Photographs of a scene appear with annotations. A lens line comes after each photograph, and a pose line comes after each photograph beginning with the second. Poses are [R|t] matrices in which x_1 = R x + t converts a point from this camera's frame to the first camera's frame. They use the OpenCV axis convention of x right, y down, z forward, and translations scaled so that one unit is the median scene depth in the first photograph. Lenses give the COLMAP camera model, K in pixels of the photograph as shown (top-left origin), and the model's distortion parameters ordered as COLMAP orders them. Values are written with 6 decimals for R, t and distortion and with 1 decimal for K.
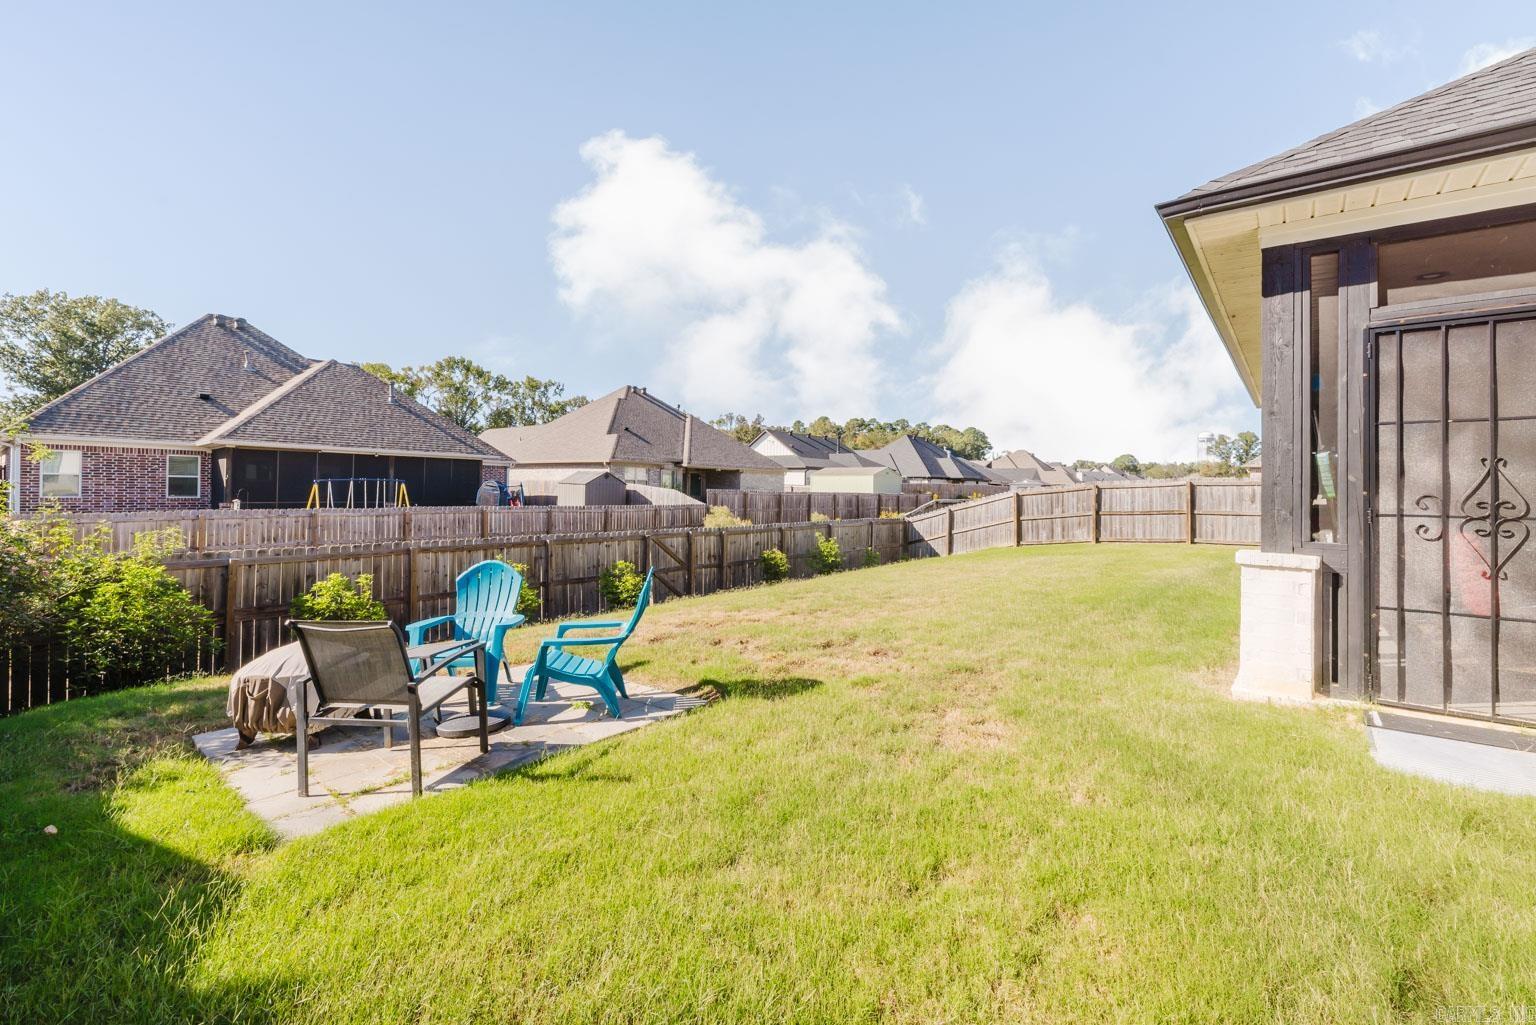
lens RADIAL K [[645.4, 0, 765.2], [0, 645.4, 499.3], [0, 0, 1]] dist [0.000157, -0.000054]
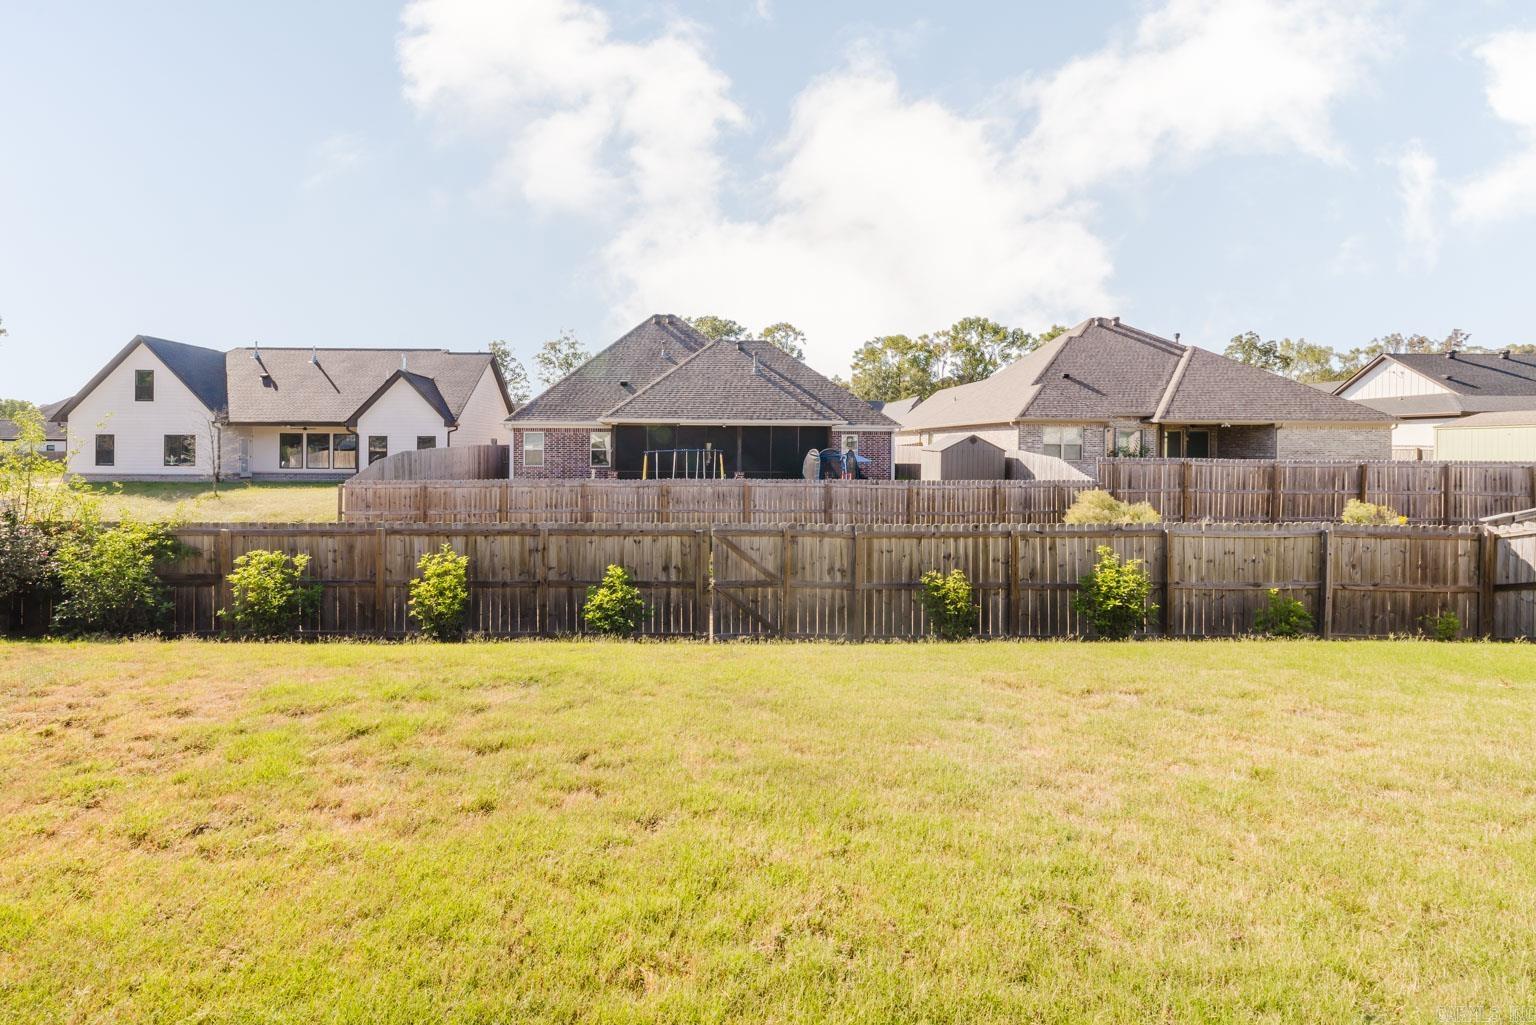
lens RADIAL K [[677.7, 0, 768.2], [0, 677.7, 443.6], [0, 0, 1]] dist [0.002876, 0.000378]
pose [[0.641684, -0.019002, -0.766734, 0.215204], [-0.004777, 0.999575, -0.028770, -0.008470], [0.766954, 0.022124, 0.641320, 0.302595]]
